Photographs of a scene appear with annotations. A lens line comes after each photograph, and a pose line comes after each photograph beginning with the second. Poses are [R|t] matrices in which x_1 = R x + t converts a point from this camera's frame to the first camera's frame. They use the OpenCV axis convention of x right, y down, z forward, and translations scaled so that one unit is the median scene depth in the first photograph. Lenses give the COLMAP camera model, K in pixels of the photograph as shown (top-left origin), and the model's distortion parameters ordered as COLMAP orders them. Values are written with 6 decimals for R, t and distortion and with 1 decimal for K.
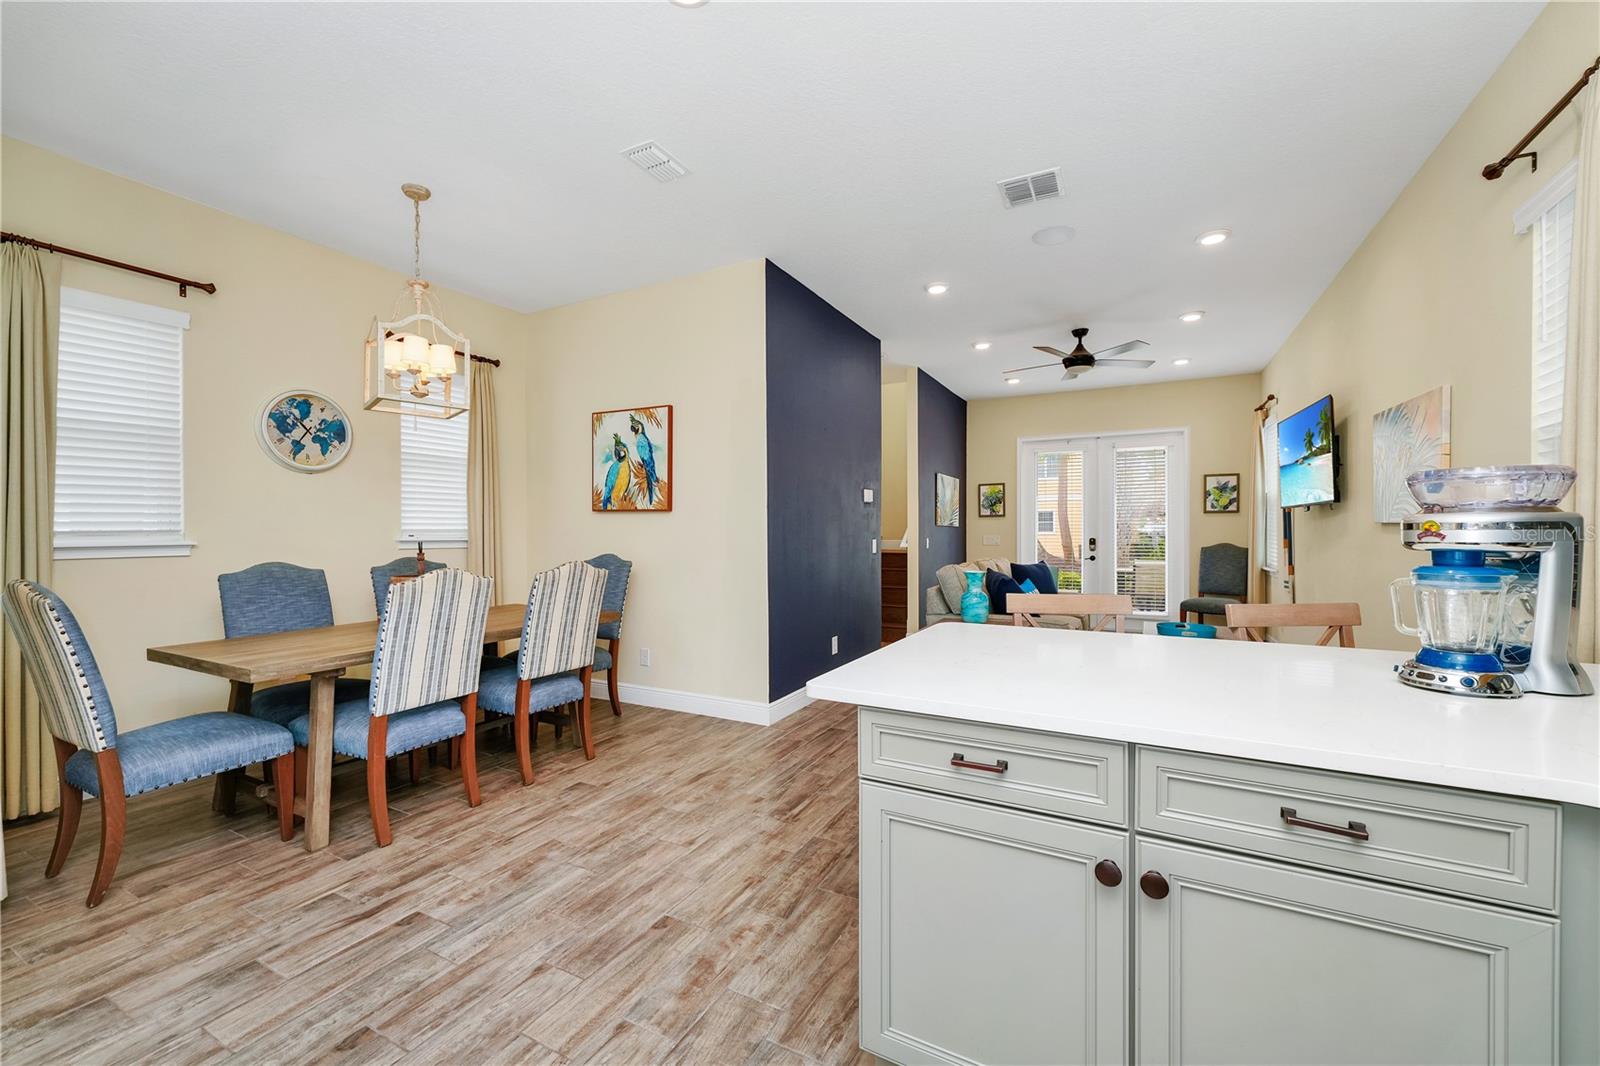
lens RADIAL K [[645.4, 0, 796.6], [0, 645.4, 537.1], [0, 0, 1]] dist [-0.001792, 0.000820]
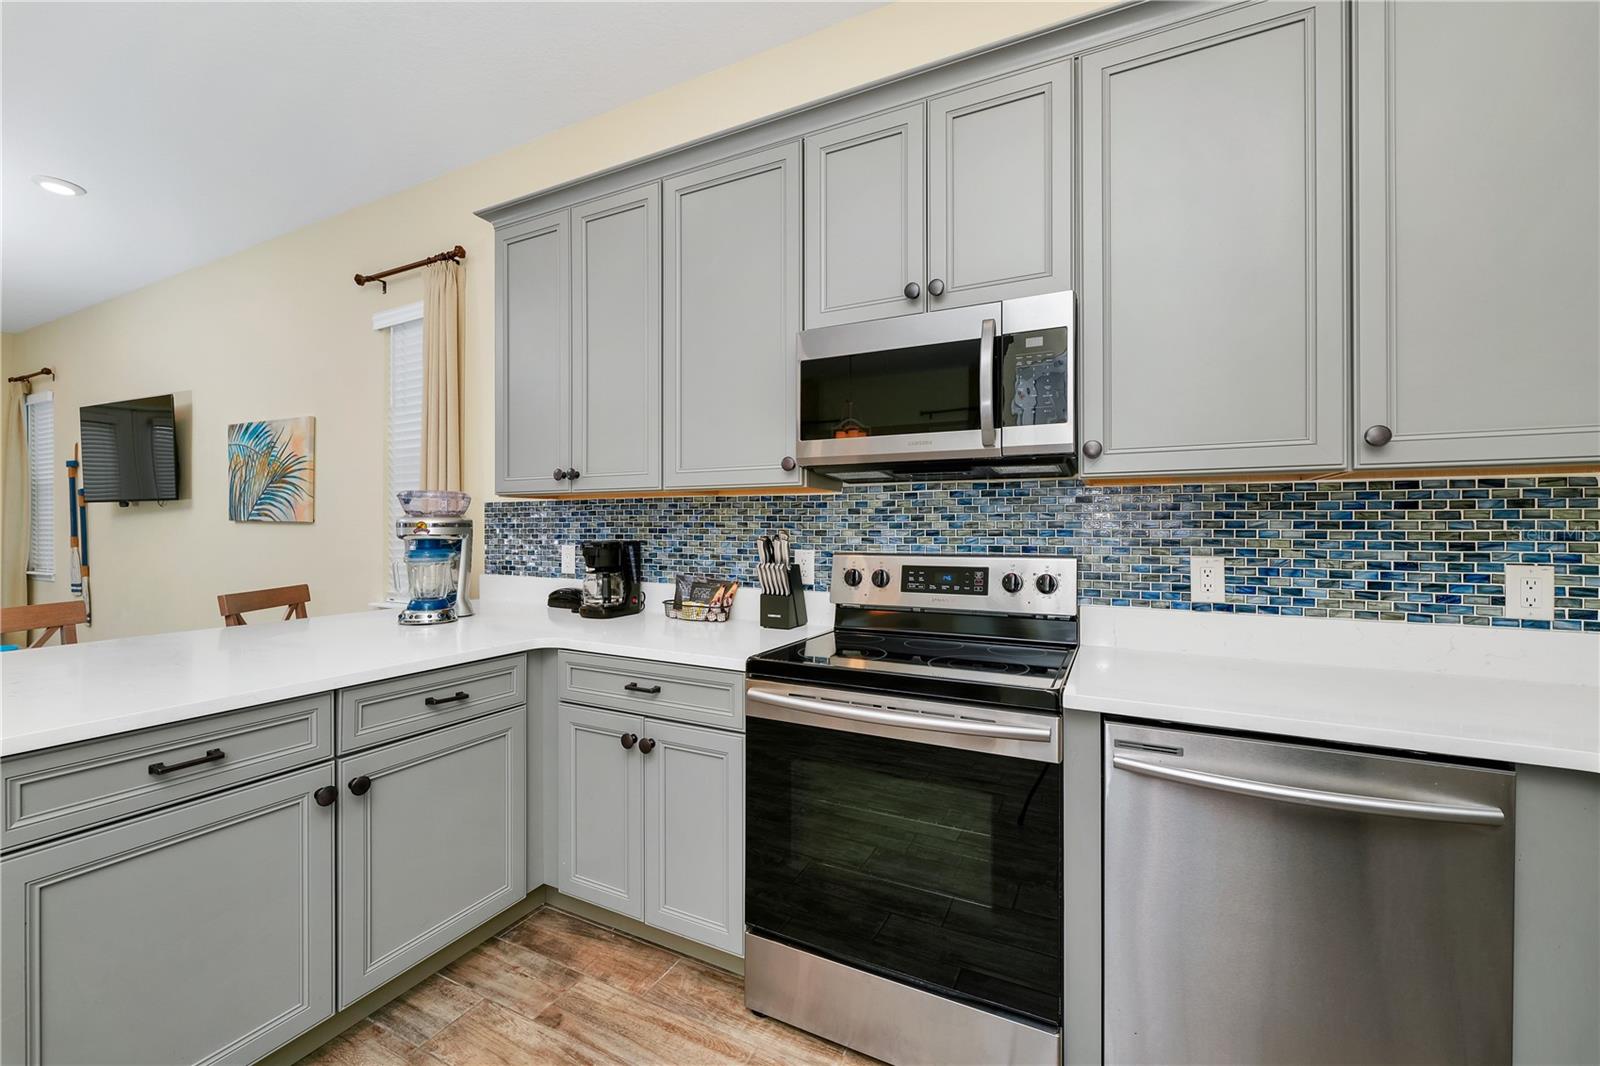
lens RADIAL K [[645.4, 0, 805.9], [0, 645.4, 527.0], [0, 0, 1]] dist [-0.001792, 0.000820]
pose [[-0.029961, 0.002246, 0.999549, -0.295459], [0.008705, 0.999960, -0.001986, 0.000045], [-0.999513, 0.008641, -0.029979, 0.031262]]
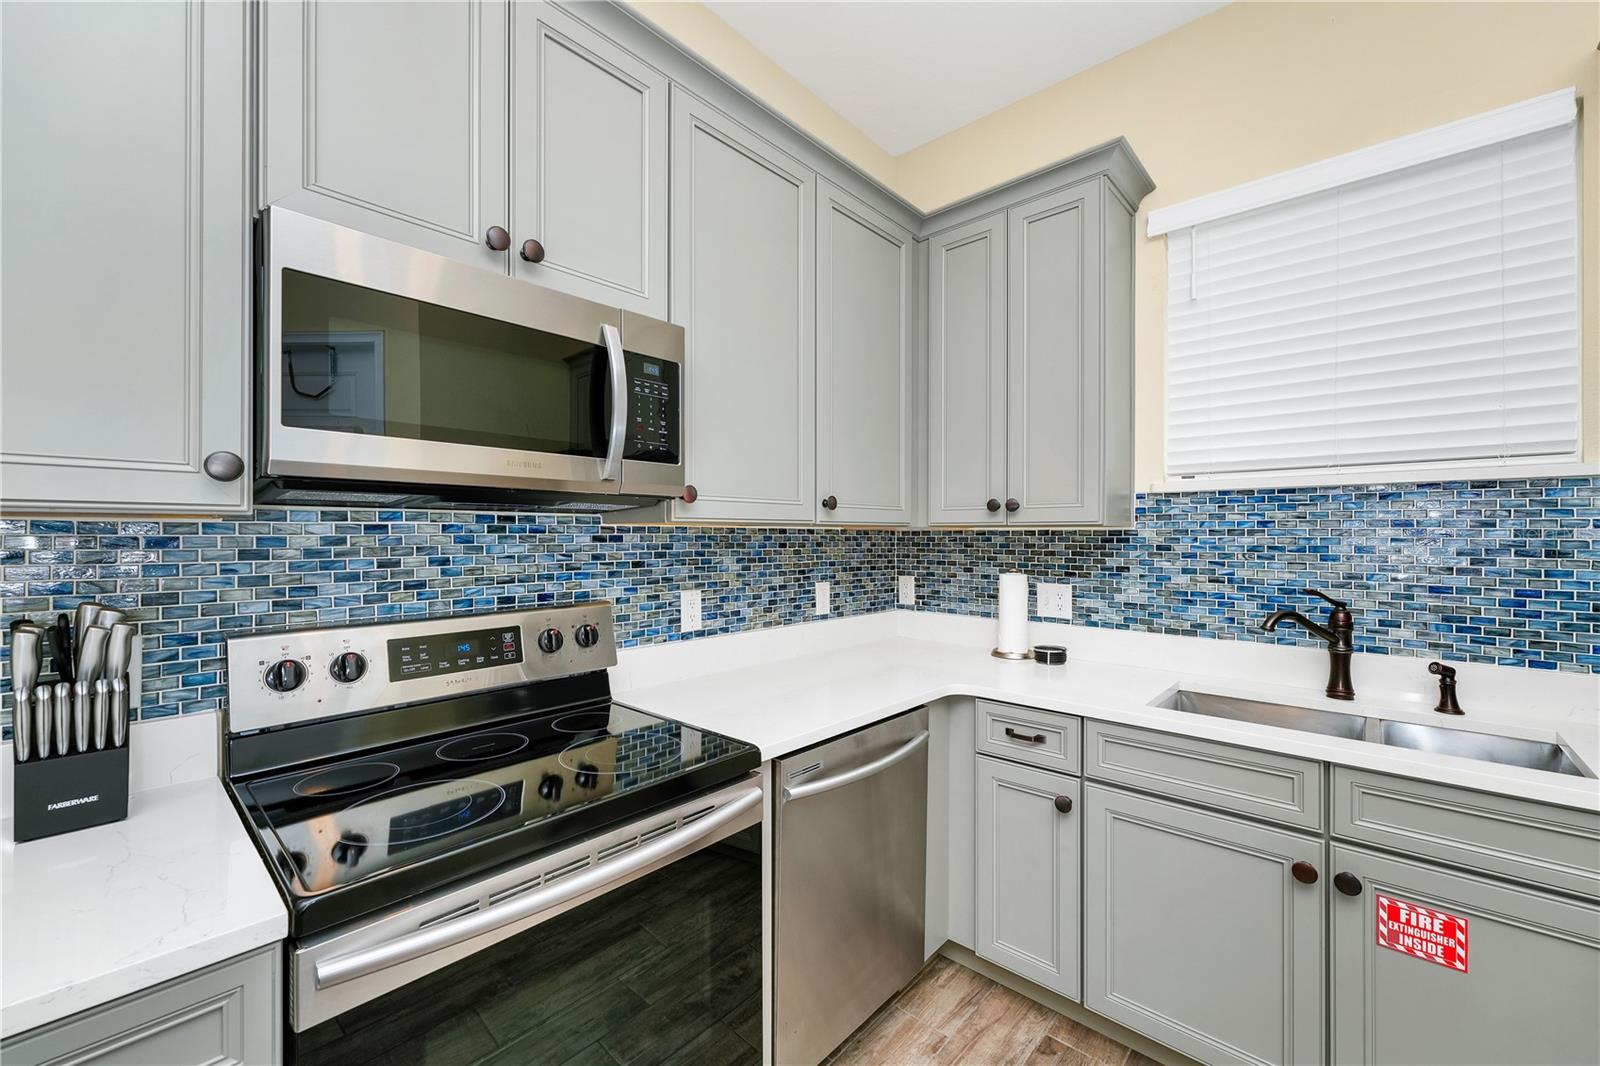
lens RADIAL K [[645.4, 0, 799.3], [0, 645.4, 533.2], [0, 0, 1]] dist [-0.001792, 0.000820]
pose [[-0.970706, 0.002221, 0.240260, -0.002454], [0.003811, 0.999974, 0.006150, -0.031876], [-0.240240, 0.006885, -0.970689, 0.253844]]
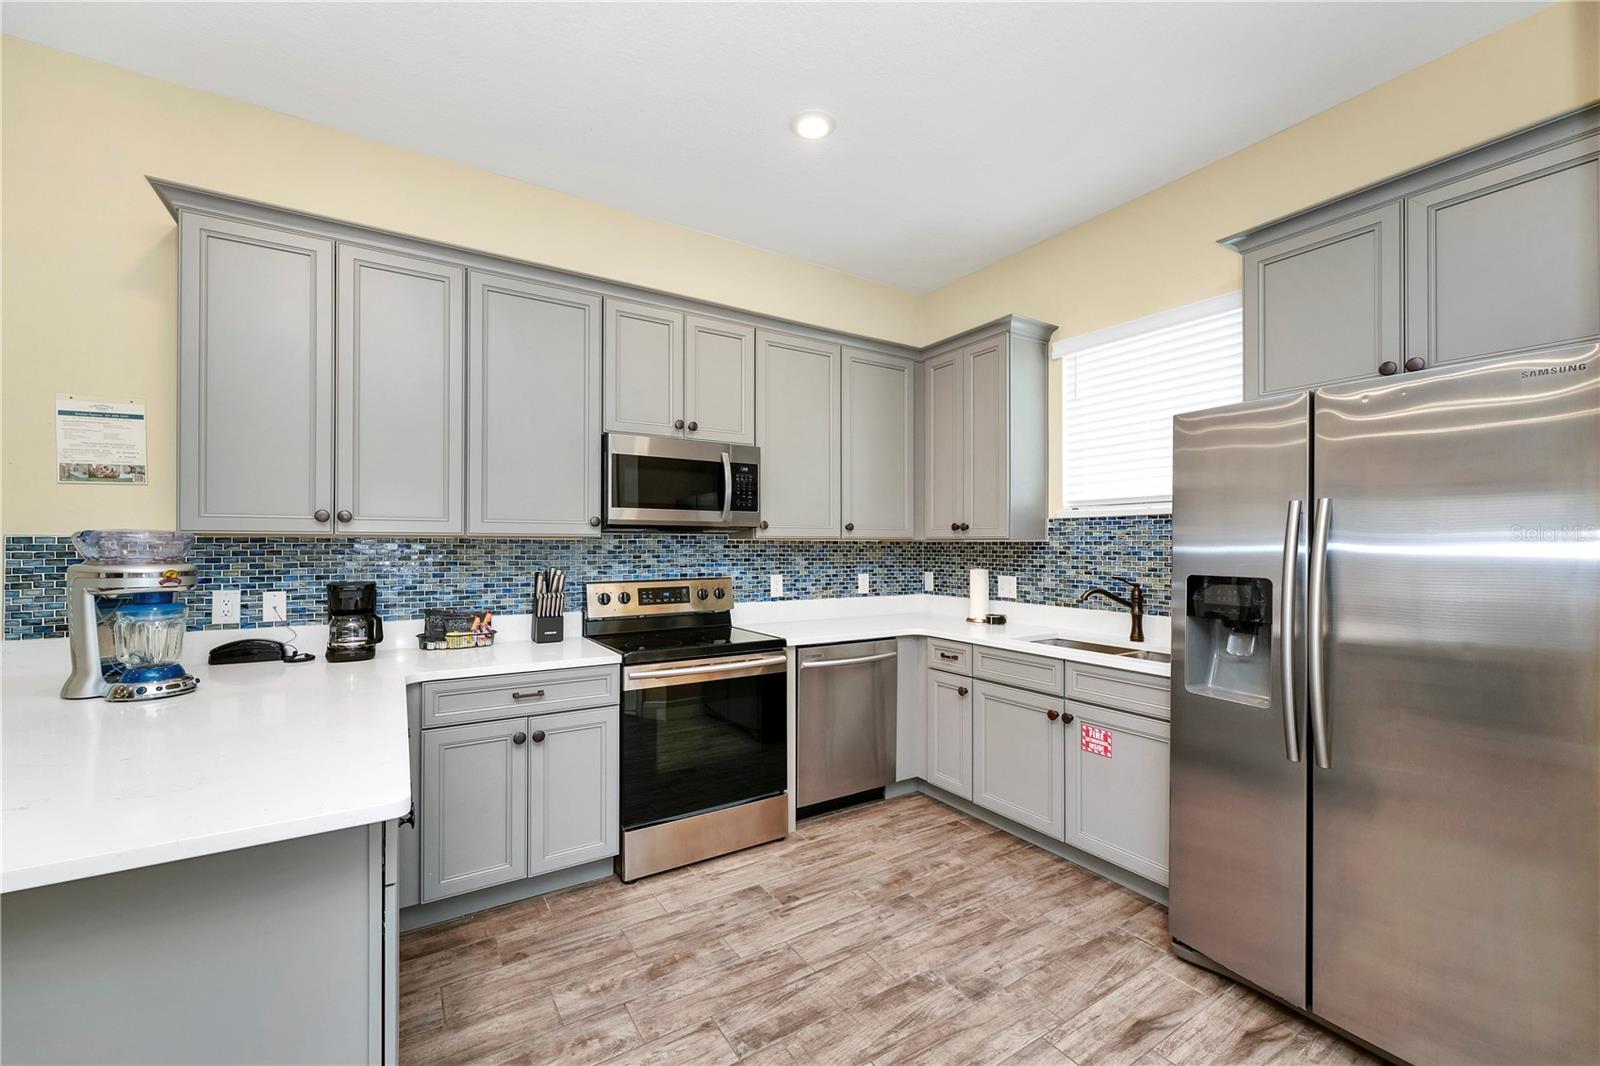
lens RADIAL K [[643.5, 0, 794.3], [0, 643.5, 539.5], [0, 0, 1]] dist [-0.000580, -0.000017]
pose [[-0.871901, 0.005585, 0.489651, -0.345887], [0.005654, 0.999983, -0.001337, -0.034462], [-0.489650, 0.001603, -0.871918, 0.665595]]
